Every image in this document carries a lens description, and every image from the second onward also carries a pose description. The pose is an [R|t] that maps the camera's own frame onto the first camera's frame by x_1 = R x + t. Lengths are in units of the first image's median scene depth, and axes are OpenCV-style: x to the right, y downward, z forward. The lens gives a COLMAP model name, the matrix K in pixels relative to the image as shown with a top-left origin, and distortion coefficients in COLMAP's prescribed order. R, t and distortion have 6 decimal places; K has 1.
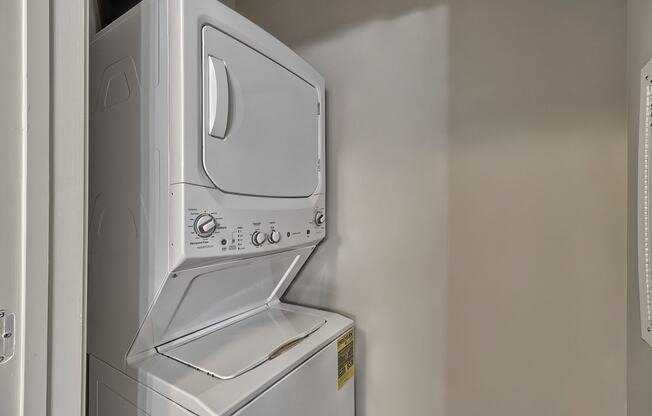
lens RADIAL K [[300.0, 0, 326.6], [0, 300.0, 207.8], [0, 0, 1]] dist [0.035339, 0.001906]
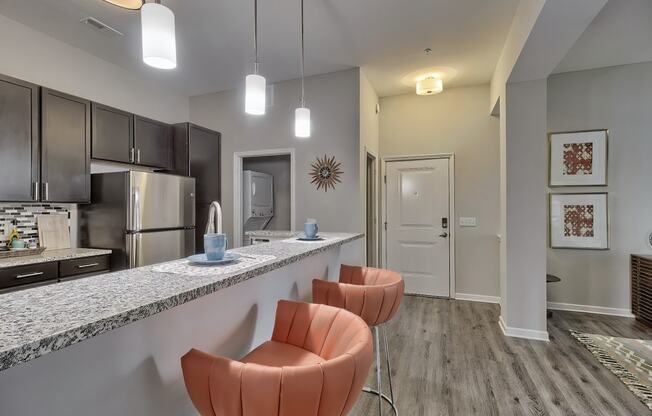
lens RADIAL K [[300.0, 0, 325.7], [0, 300.0, 208.4], [0, 0, 1]] dist [0.035339, 0.001906]
pose [[0.982365, -0.001385, 0.186967, -0.077385], [0.000799, 0.999995, 0.003208, -0.015043], [-0.186971, -0.003002, 0.982361, -3.556794]]
